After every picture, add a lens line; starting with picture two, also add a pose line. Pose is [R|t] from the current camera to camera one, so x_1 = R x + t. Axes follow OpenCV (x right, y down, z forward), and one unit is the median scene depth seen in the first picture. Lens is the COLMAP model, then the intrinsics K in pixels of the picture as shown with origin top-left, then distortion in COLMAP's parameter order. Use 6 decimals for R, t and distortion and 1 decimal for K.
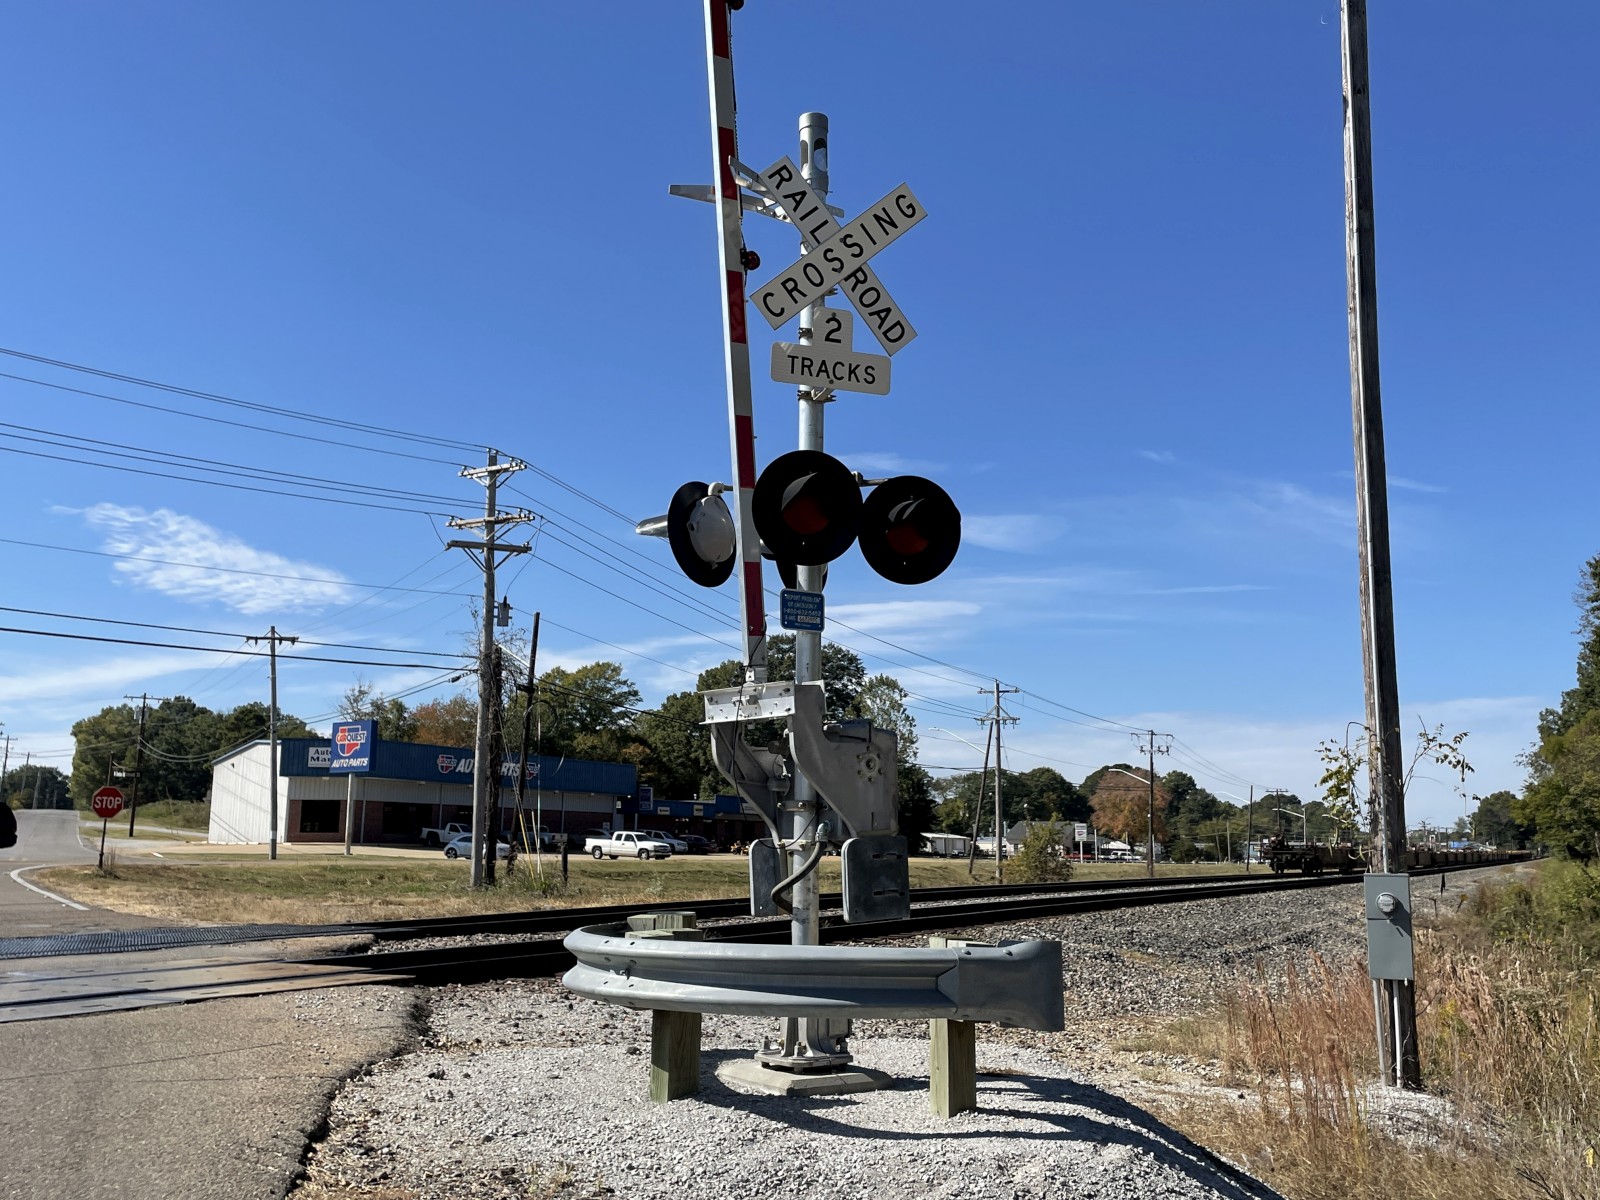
lens RADIAL K [[1519.0, 0, 801.3], [0, 1519.0, 595.9], [0, 0, 1]] dist [0.082592, 0.000000]
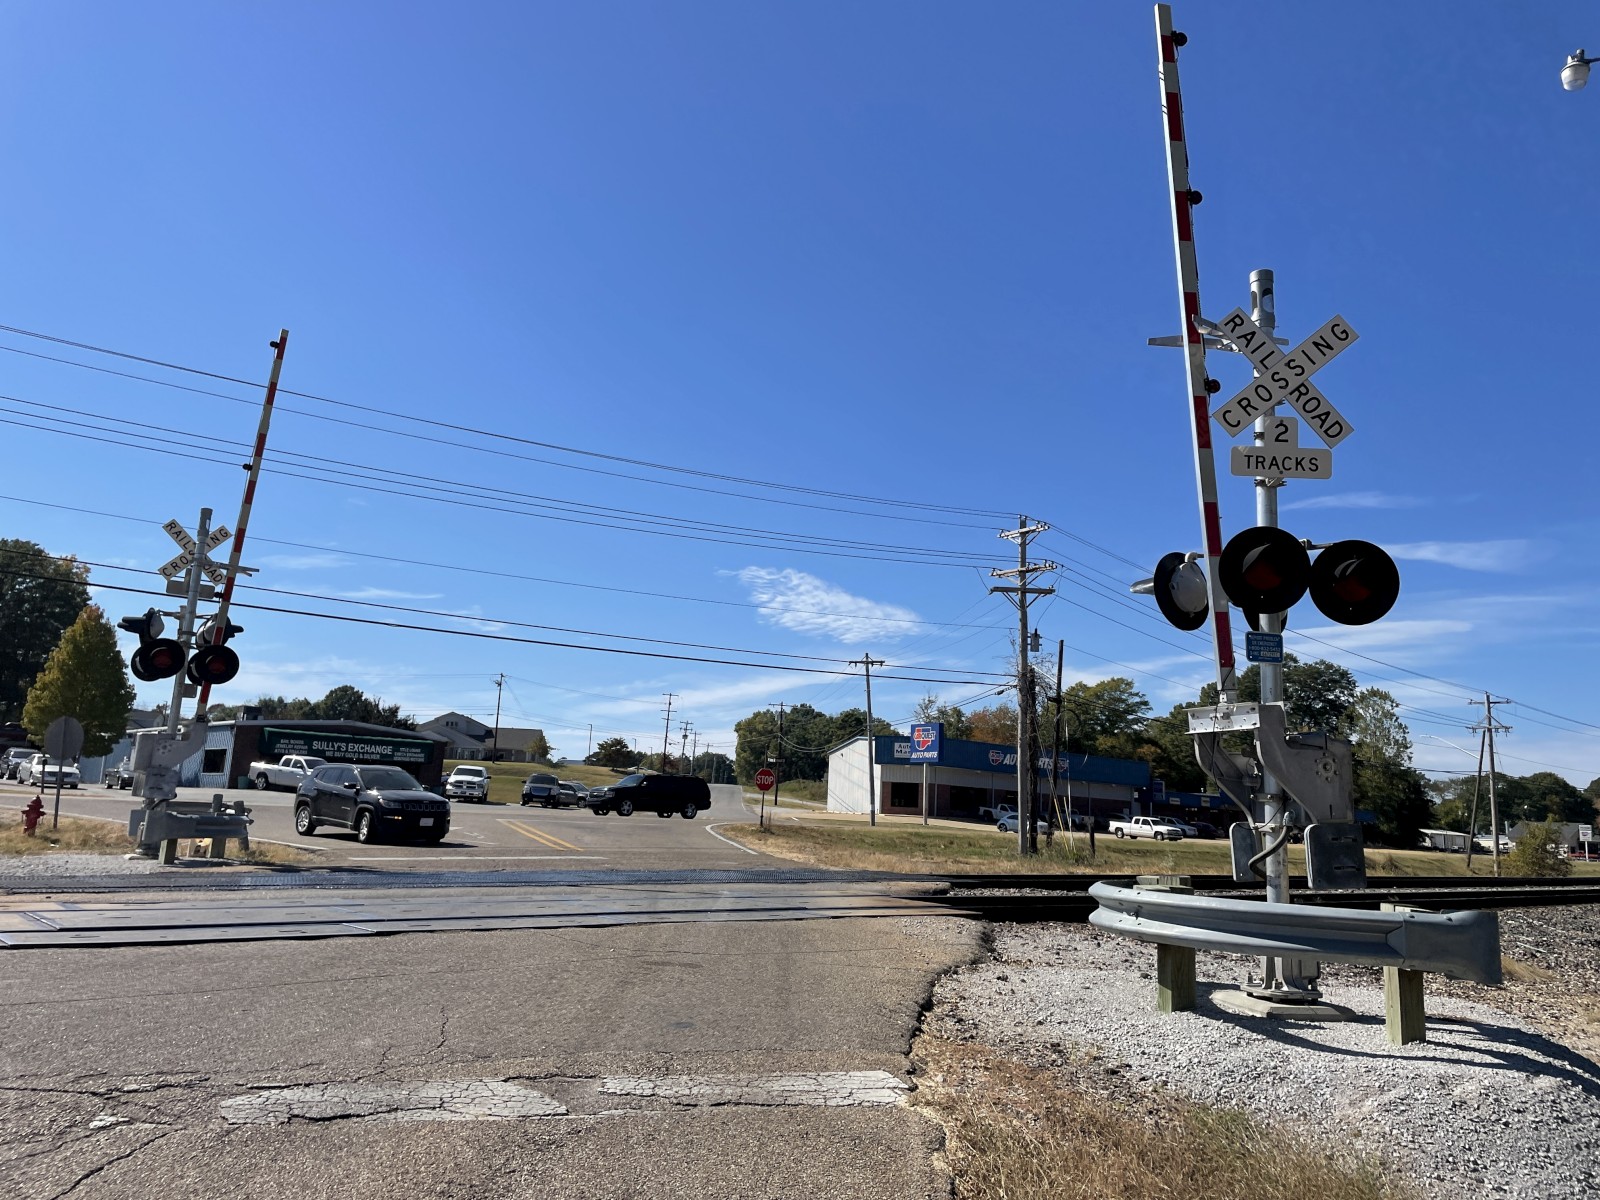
lens RADIAL K [[1207.9, 0, 789.9], [0, 1207.9, 591.6], [0, 0, 1]] dist [0.062727, -0.031671]
pose [[0.923515, -0.037401, -0.381735, 0.024331], [0.027023, 0.999106, -0.032513, -0.014580], [0.382610, 0.019711, 0.923700, -0.119604]]
